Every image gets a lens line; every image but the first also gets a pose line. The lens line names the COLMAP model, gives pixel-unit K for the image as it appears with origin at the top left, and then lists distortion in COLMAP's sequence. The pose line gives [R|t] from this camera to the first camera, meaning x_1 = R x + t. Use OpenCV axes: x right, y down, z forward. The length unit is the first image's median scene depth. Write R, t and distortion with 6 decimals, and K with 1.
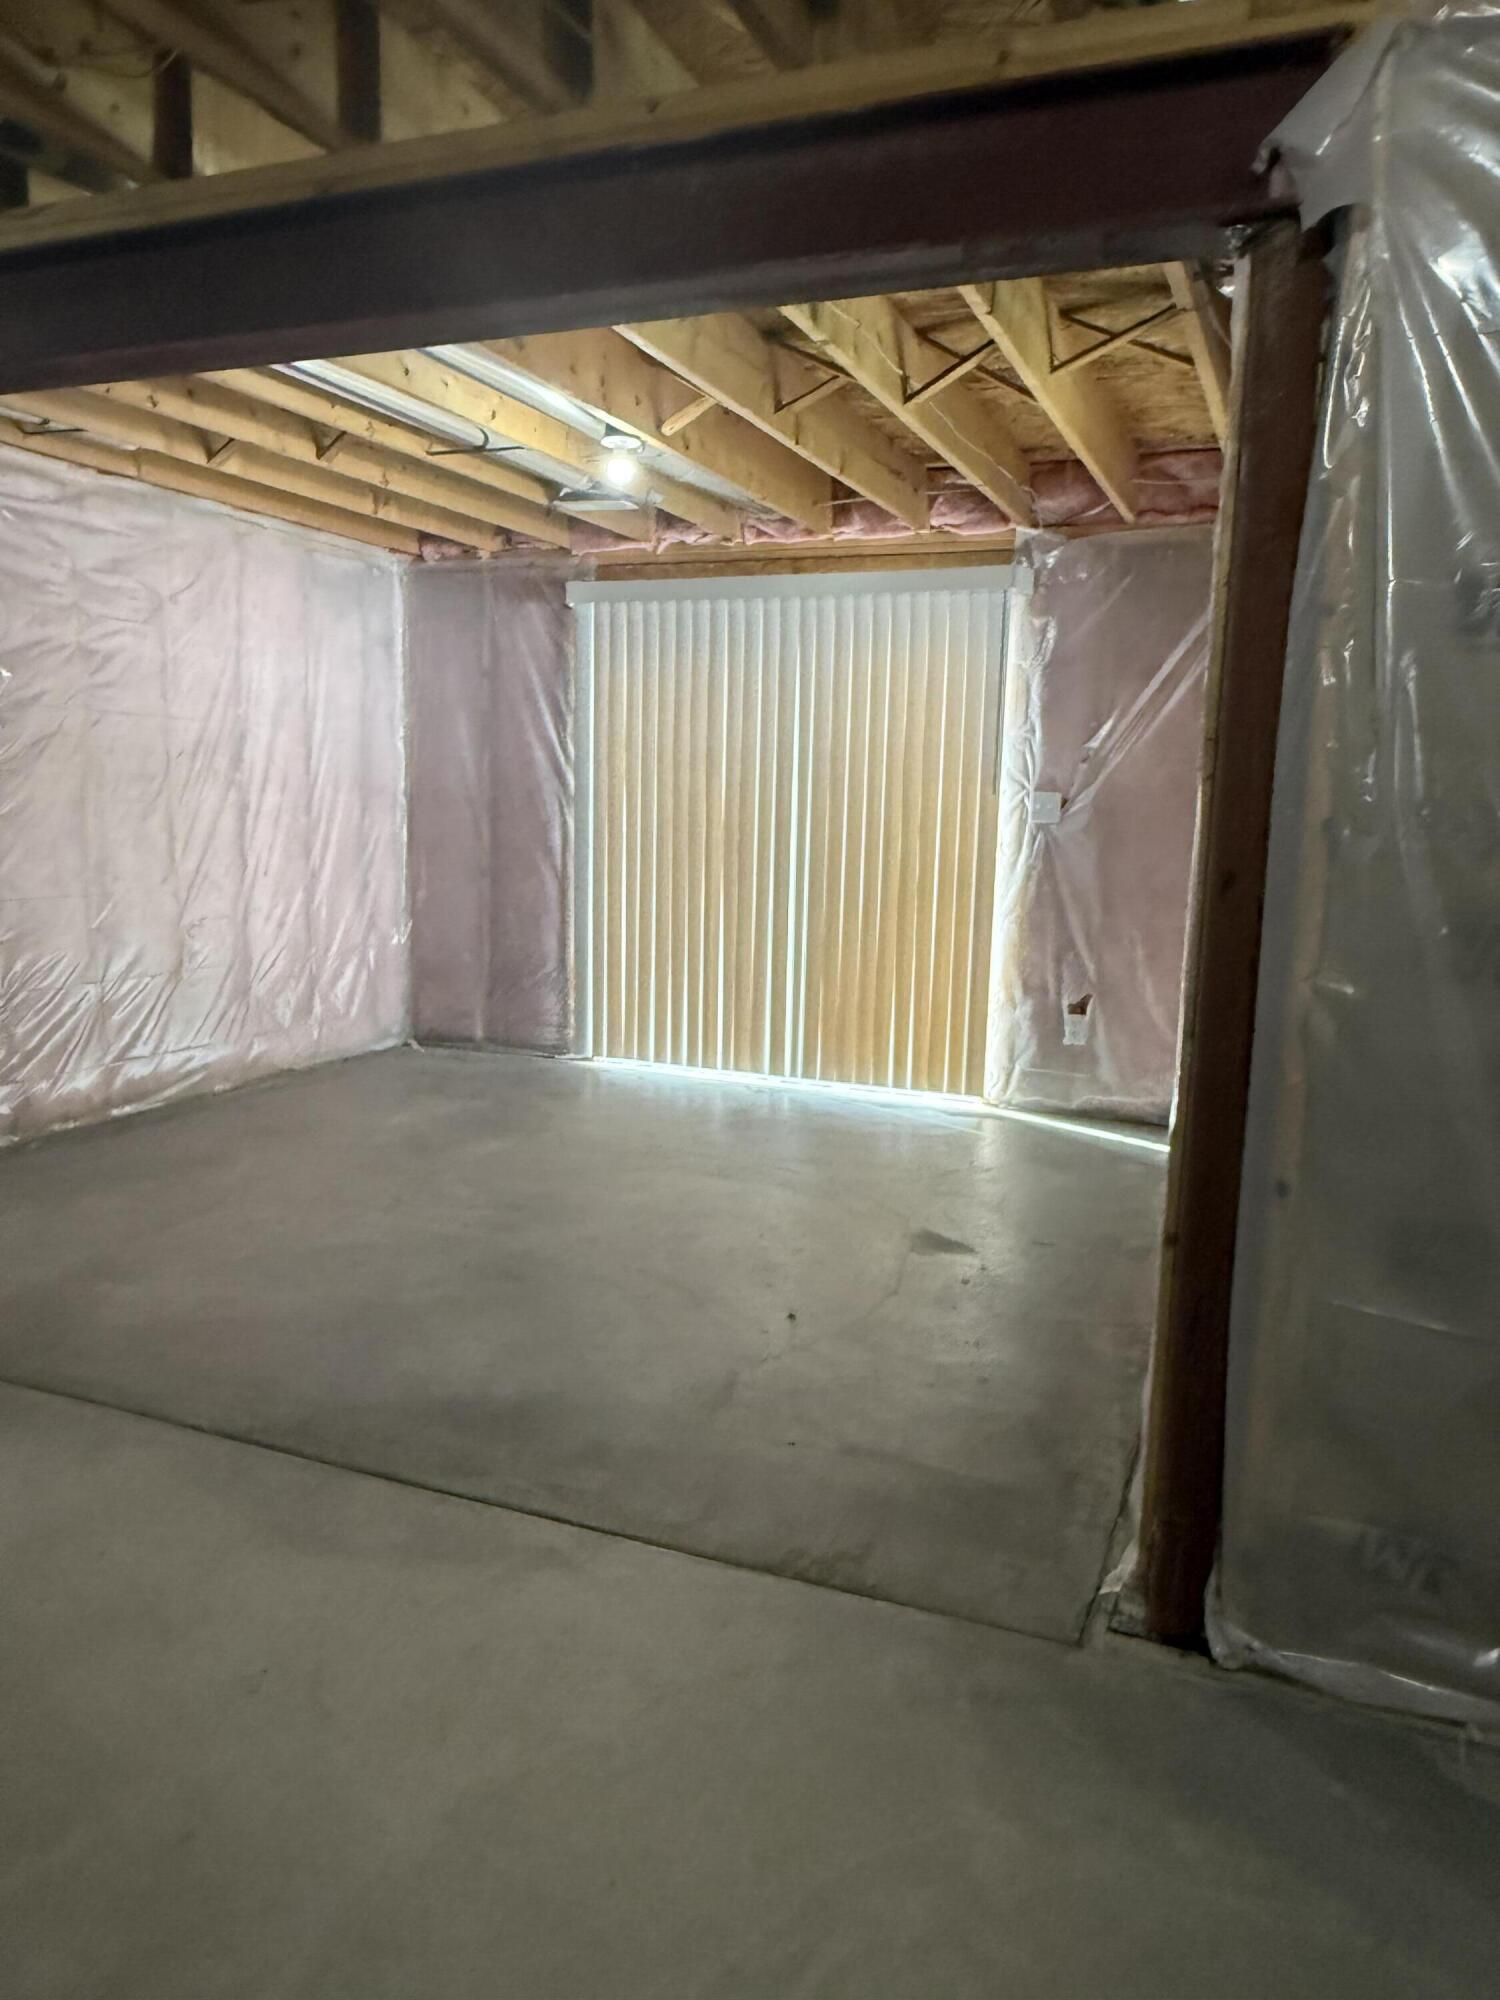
lens RADIAL K [[1416.5, 0, 745.7], [0, 1416.5, 1000.2], [0, 0, 1]] dist [0.014132, -0.004365]
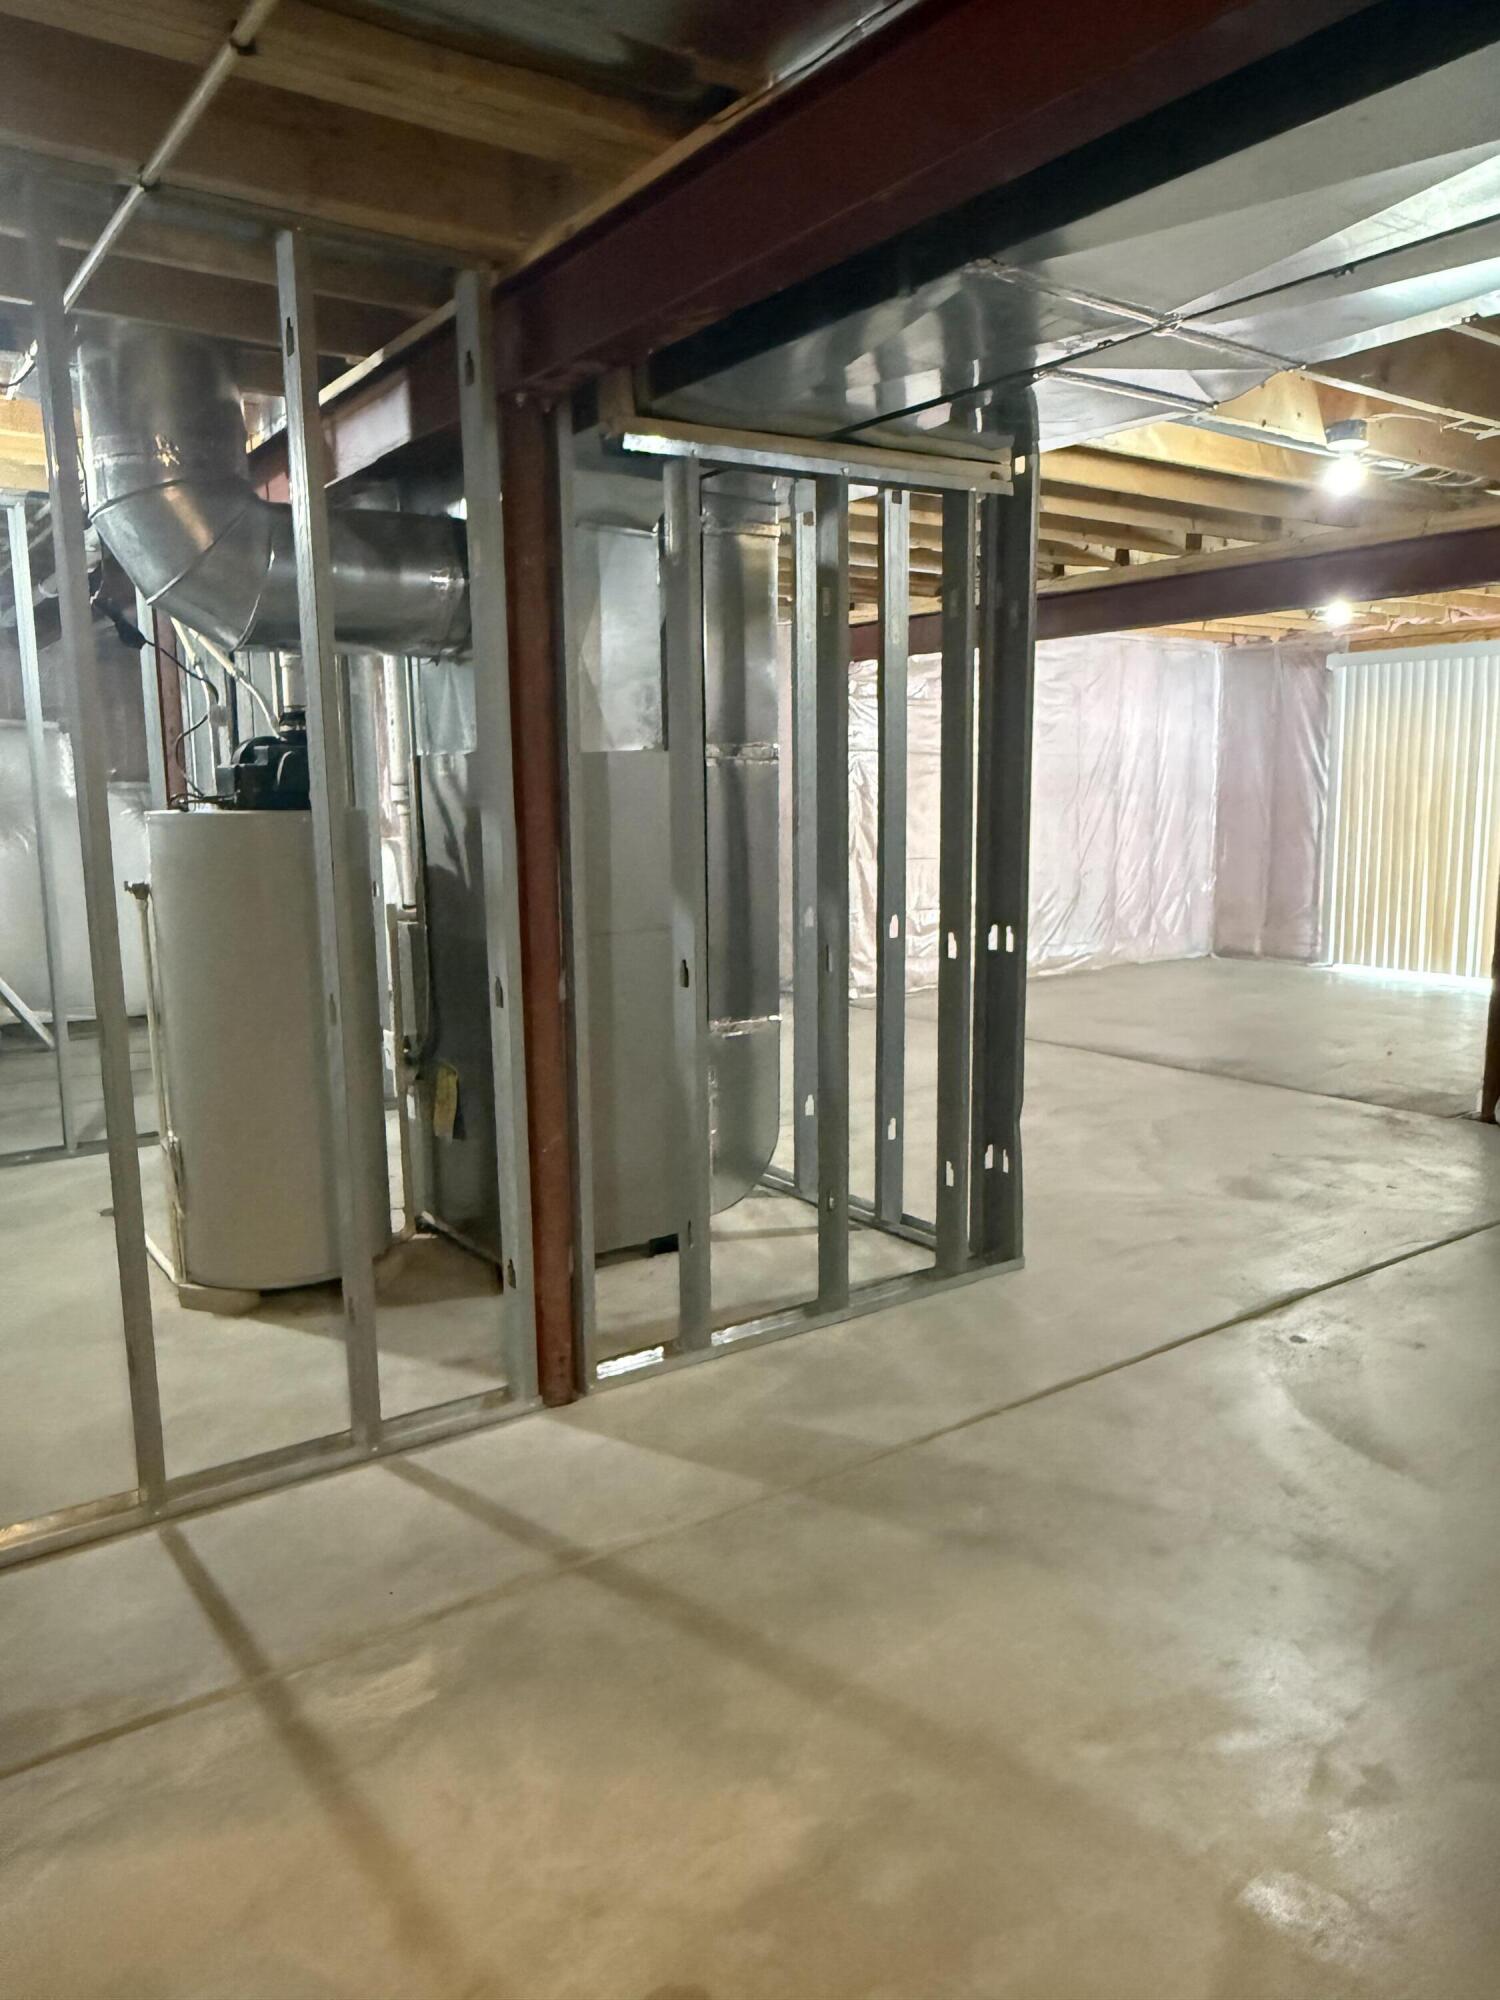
lens RADIAL K [[1416.5, 0, 750.4], [0, 1416.5, 996.7], [0, 0, 1]] dist [0.014132, -0.004365]
pose [[0.844490, 0.043924, -0.533767, 0.180410], [-0.048360, 0.998814, 0.005681, 0.097924], [0.533384, 0.021016, 0.845612, -0.623435]]
